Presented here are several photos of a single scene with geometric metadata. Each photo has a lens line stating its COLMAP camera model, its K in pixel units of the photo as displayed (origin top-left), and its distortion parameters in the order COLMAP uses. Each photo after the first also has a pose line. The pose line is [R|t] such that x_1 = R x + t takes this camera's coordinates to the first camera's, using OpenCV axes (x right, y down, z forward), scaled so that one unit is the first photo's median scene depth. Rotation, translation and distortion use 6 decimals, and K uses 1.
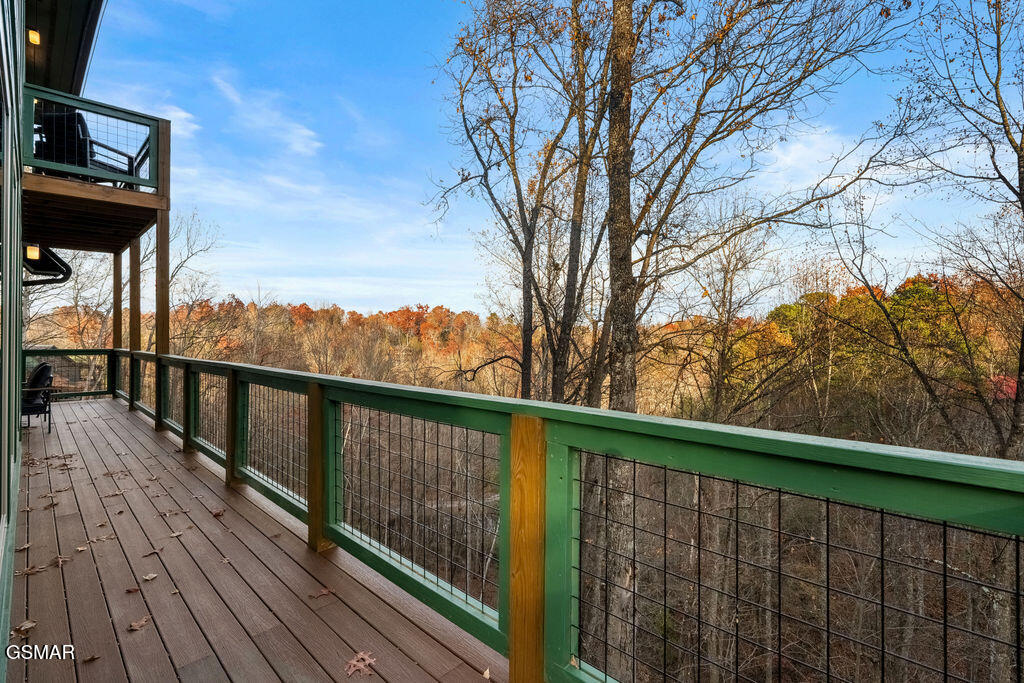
lens RADIAL K [[471.2, 0, 509.0], [0, 471.2, 336.7], [0, 0, 1]] dist [-0.002998, 0.004749]
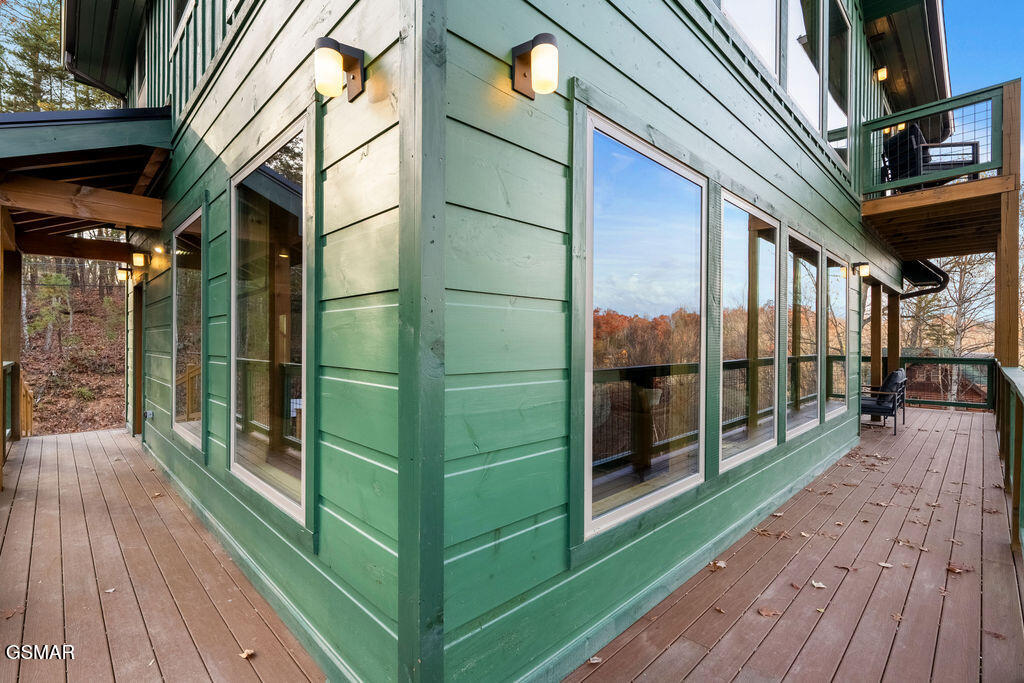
lens RADIAL K [[471.2, 0, 509.0], [0, 471.2, 343.4], [0, 0, 1]] dist [-0.002998, 0.004749]
pose [[-0.017769, 0.002245, -0.999840, 0.114237], [-0.001556, 0.999996, 0.002273, -0.004746], [0.999841, 0.001596, -0.017765, 0.152653]]
